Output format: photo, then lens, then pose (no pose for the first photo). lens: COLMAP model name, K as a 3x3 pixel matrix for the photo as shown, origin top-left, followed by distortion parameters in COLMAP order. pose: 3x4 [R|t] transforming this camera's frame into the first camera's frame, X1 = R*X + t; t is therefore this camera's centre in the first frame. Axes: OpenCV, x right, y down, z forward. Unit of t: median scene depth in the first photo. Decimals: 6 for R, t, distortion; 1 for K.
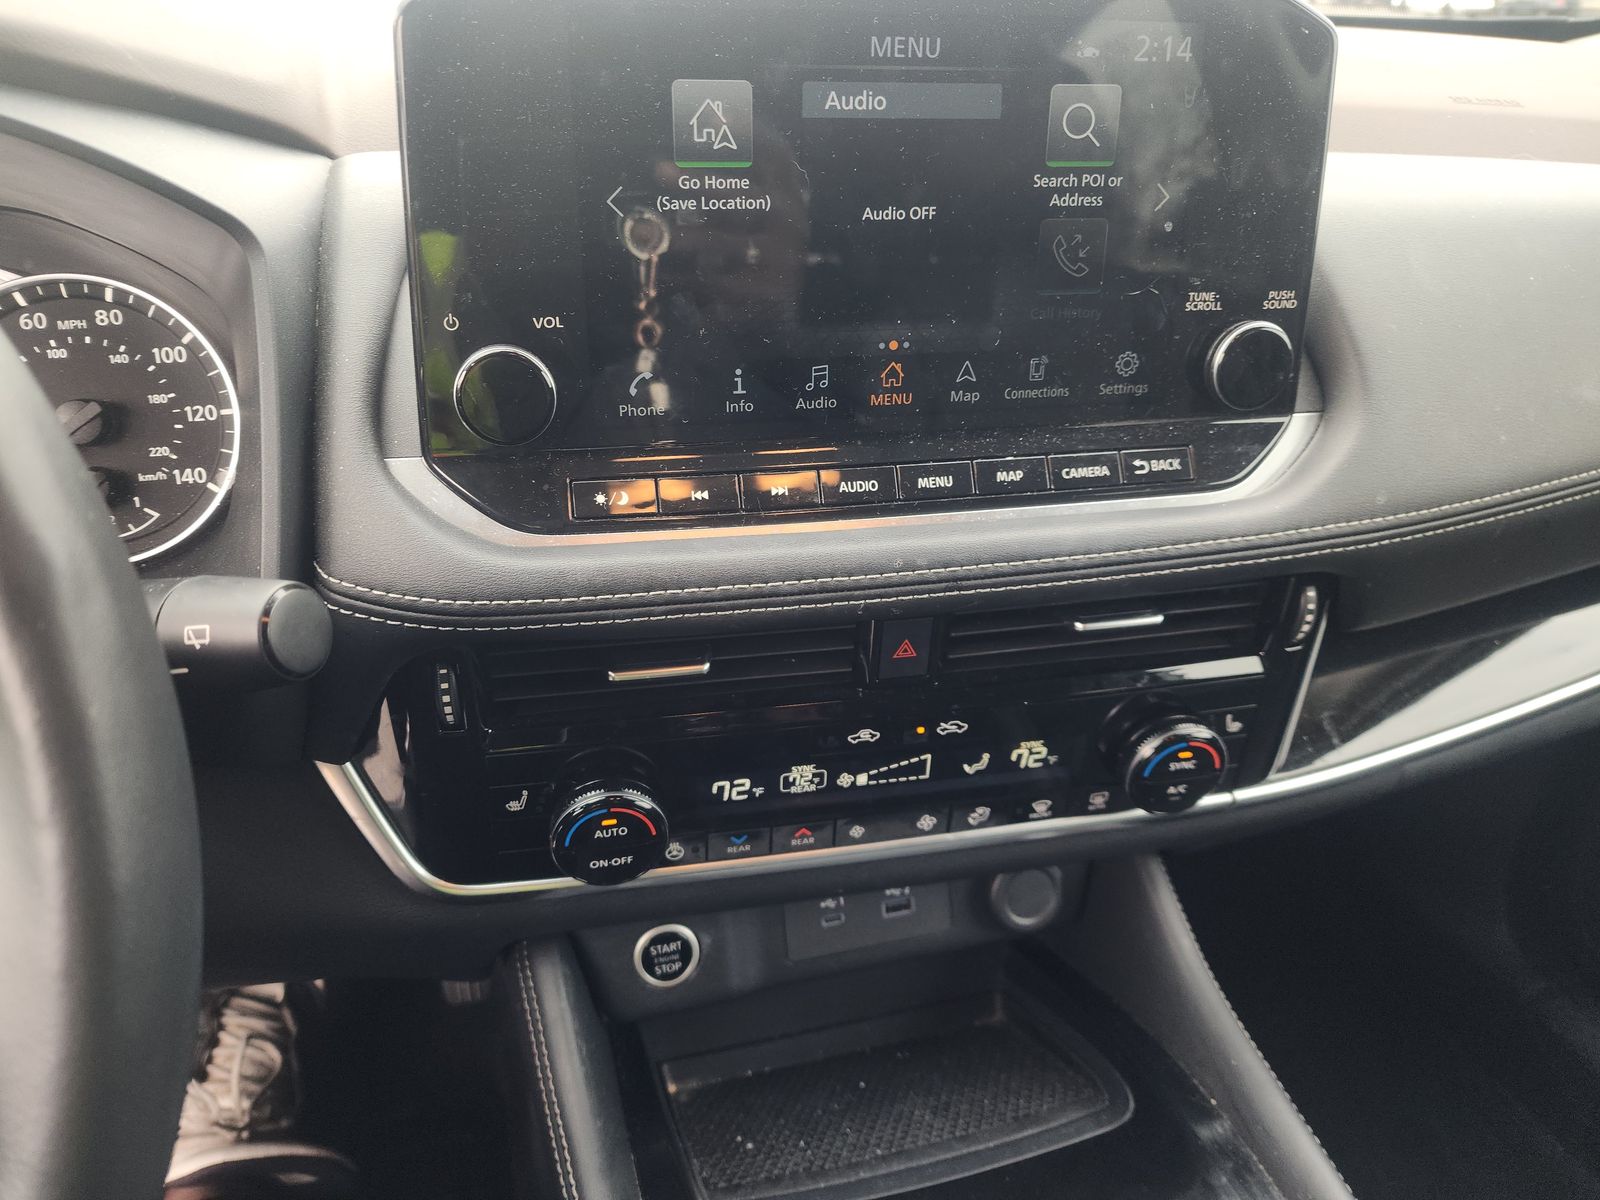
lens RADIAL K [[1072.3, 0, 800.0], [0, 1072.3, 600.0], [0, 0, 1]] dist [0.070573, -0.069610]
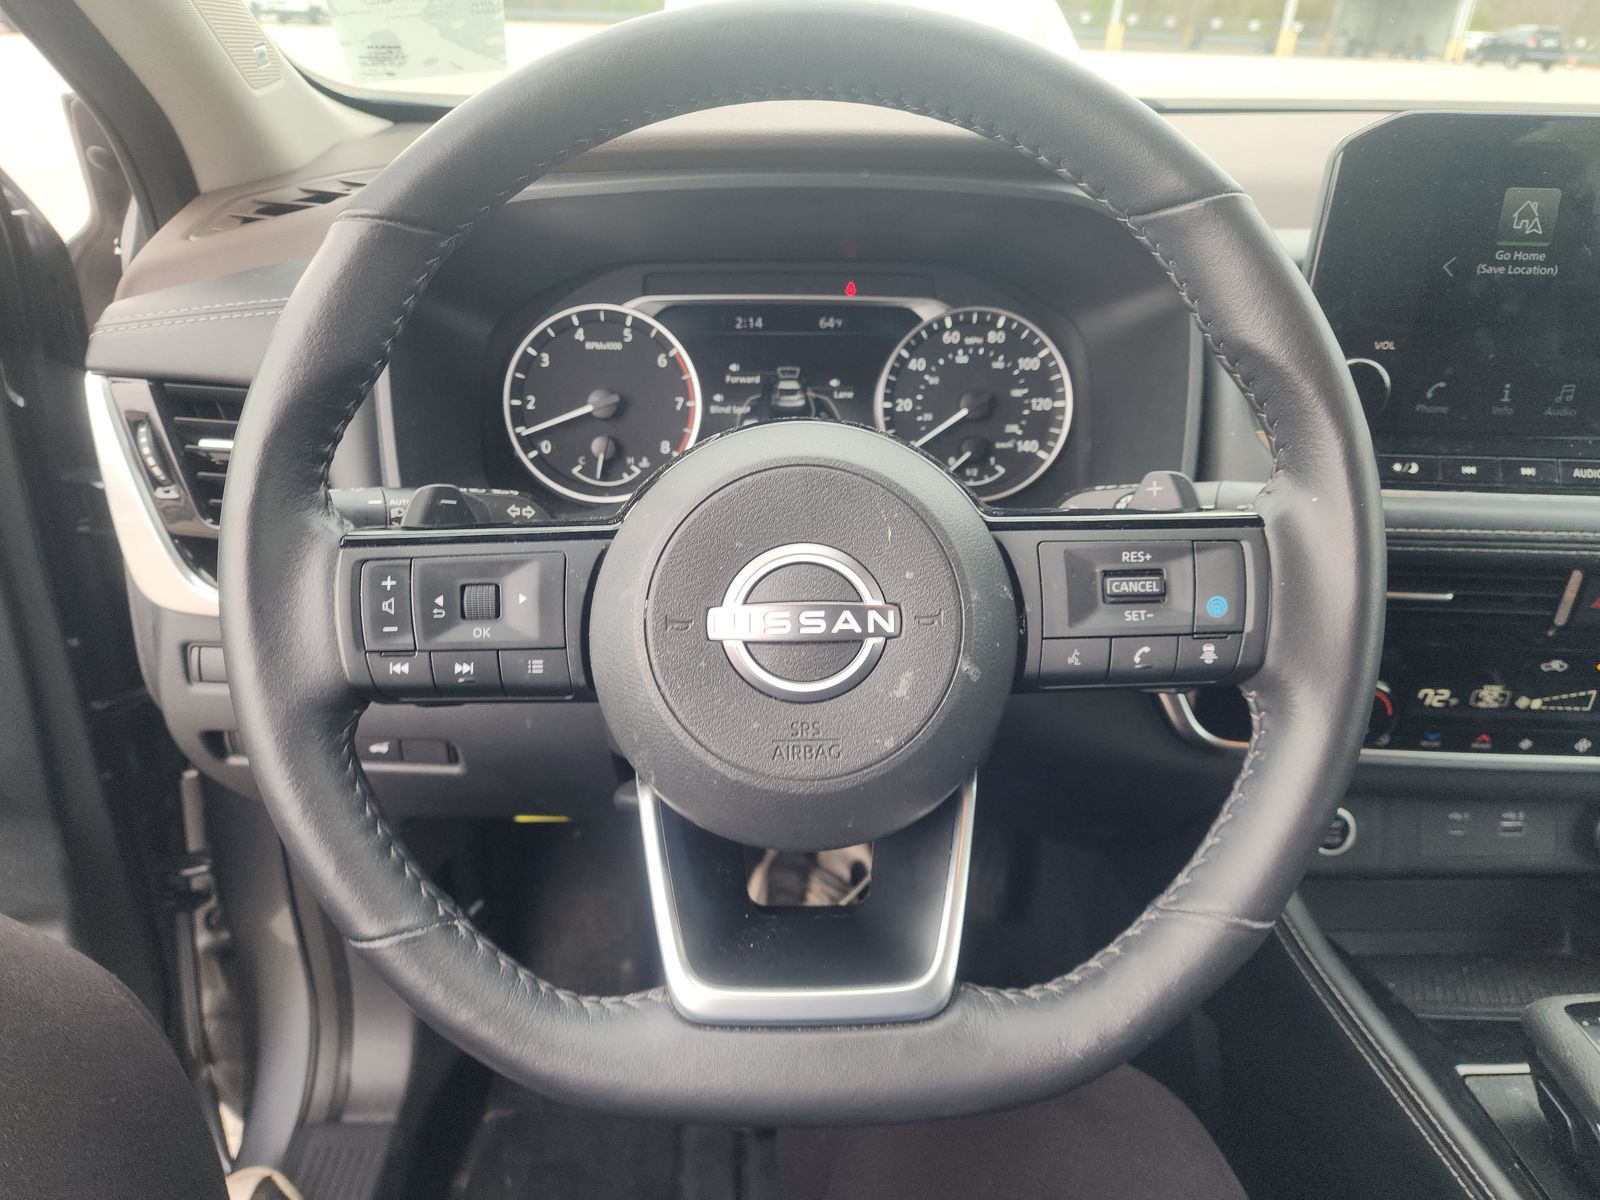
lens RADIAL K [[1110.3, 0, 800.0], [0, 1110.3, 600.0], [0, 0, 1]] dist [0.077935, -0.050766]
pose [[0.977671, 0.092682, -0.188597, -0.575027], [-0.105681, 0.992585, -0.060055, 0.222215], [0.181632, 0.078645, 0.980217, -0.531425]]
